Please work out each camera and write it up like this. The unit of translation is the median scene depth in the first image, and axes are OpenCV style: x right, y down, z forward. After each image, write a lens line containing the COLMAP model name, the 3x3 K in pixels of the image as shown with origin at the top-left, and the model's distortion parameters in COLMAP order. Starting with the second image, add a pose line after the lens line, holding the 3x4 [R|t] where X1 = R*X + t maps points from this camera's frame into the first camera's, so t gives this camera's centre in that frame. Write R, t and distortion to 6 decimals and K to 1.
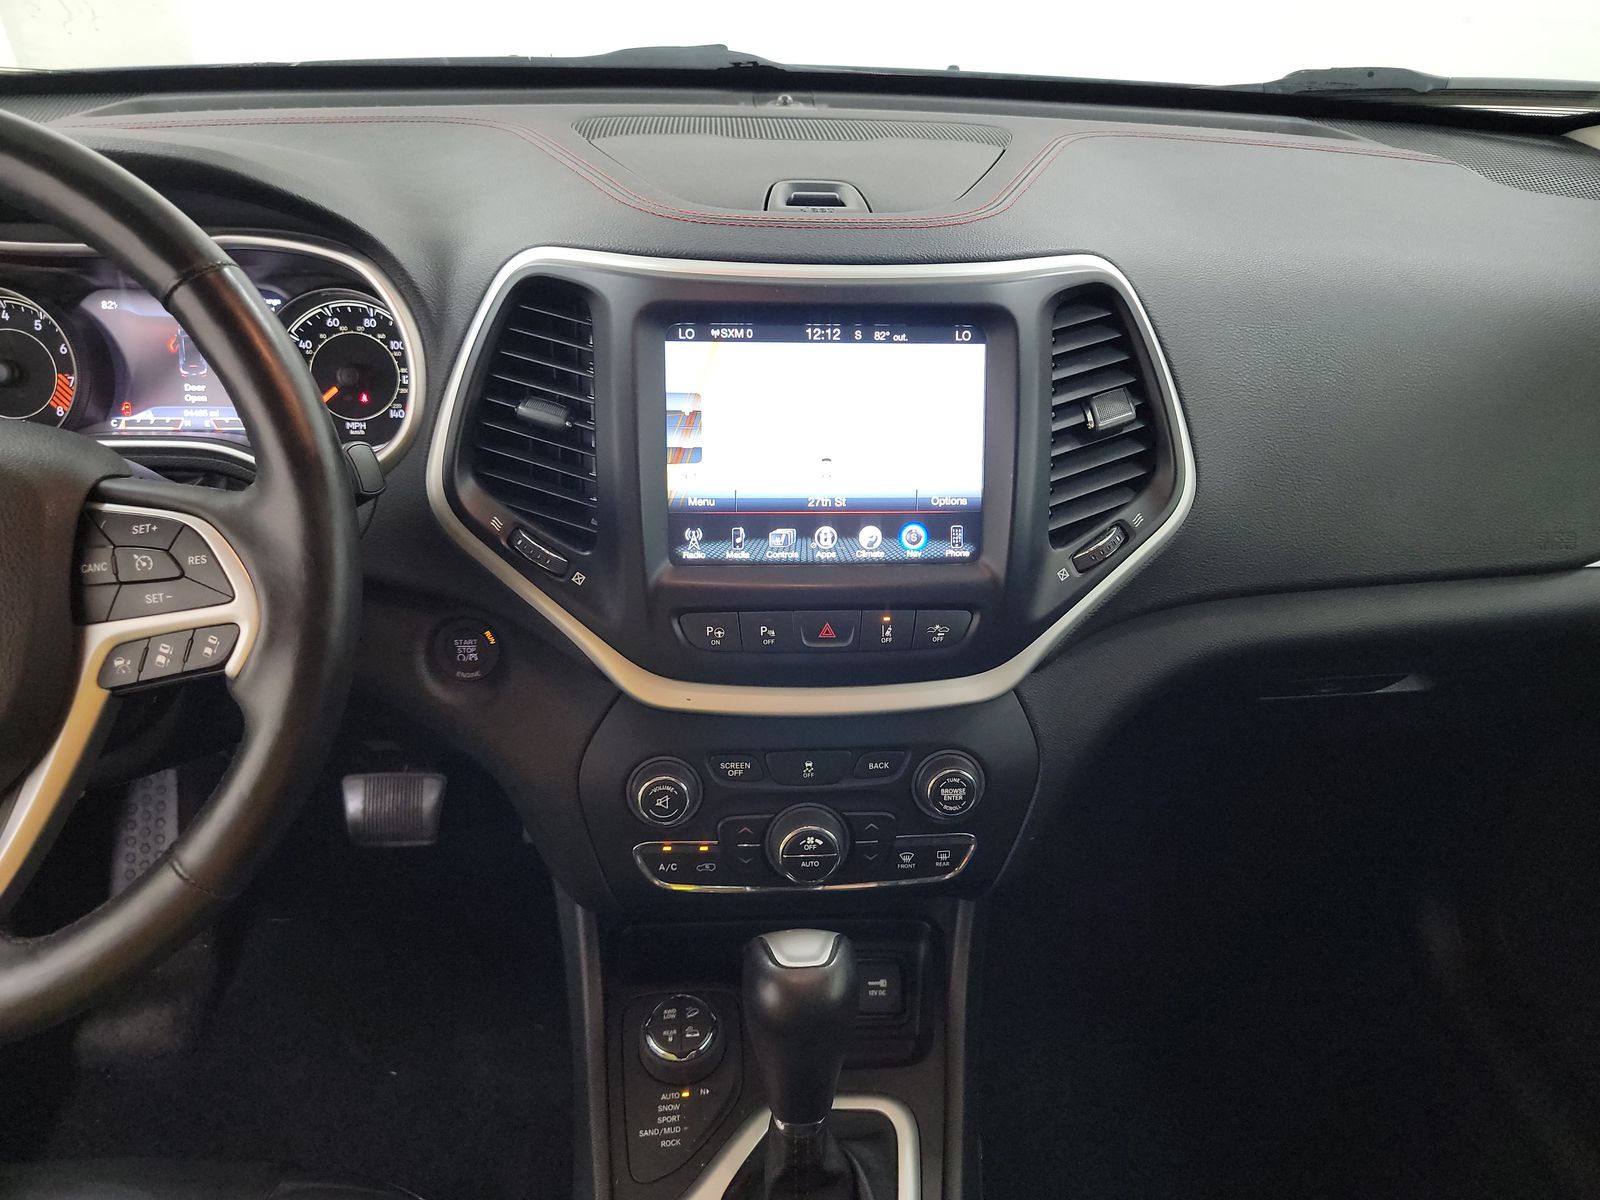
lens RADIAL K [[1136.5, 0, 791.8], [0, 1136.5, 600.0], [0, 0, 1]] dist [0.050291, -0.043243]
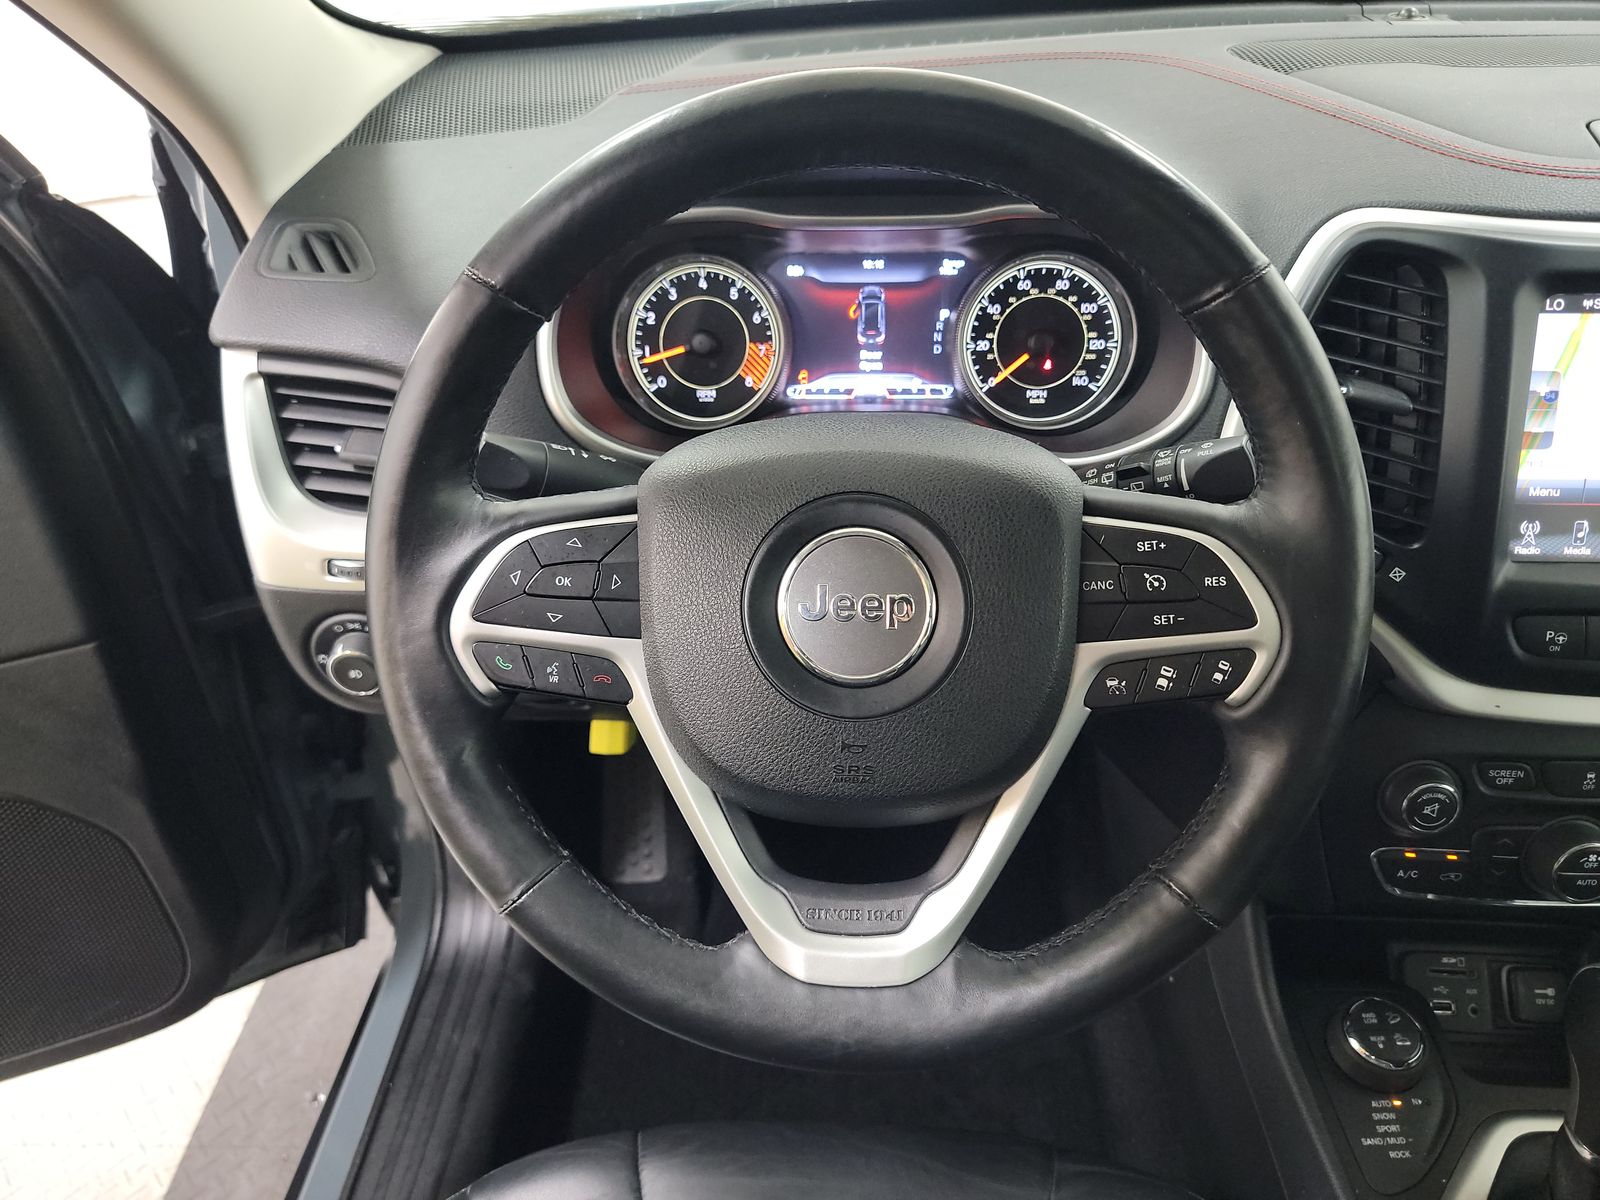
lens RADIAL K [[1136.5, 0, 798.2], [0, 1136.5, 593.7], [0, 0, 1]] dist [0.050291, -0.043243]
pose [[0.991805, 0.025305, -0.125233, -0.471101], [-0.015528, 0.996798, 0.078440, -0.059126], [0.126817, -0.075853, 0.989022, 0.017020]]
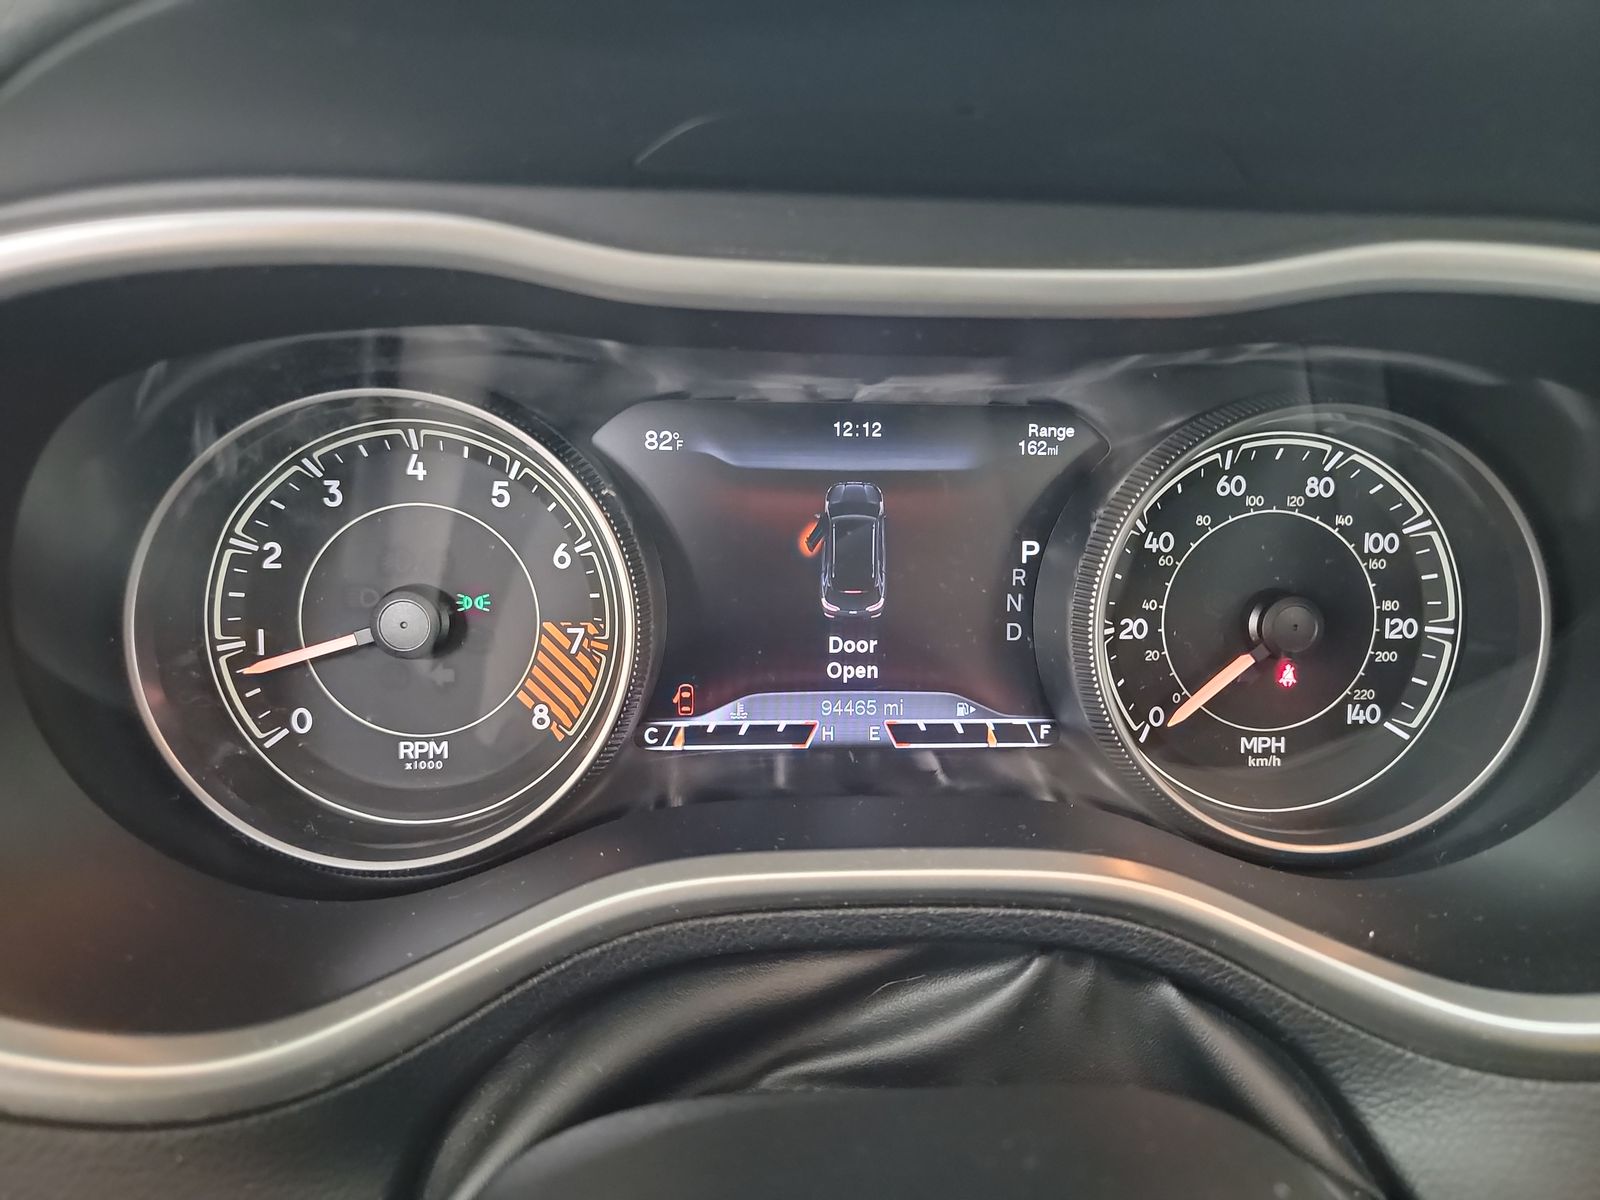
lens RADIAL K [[1136.5, 0, 796.6], [0, 1136.5, 598.4], [0, 0, 1]] dist [0.050291, -0.043243]
pose [[0.999924, 0.008324, 0.009042, -0.562635], [-0.007587, 0.996871, -0.078676, -0.176089], [-0.009668, 0.078602, 0.996859, 0.629975]]
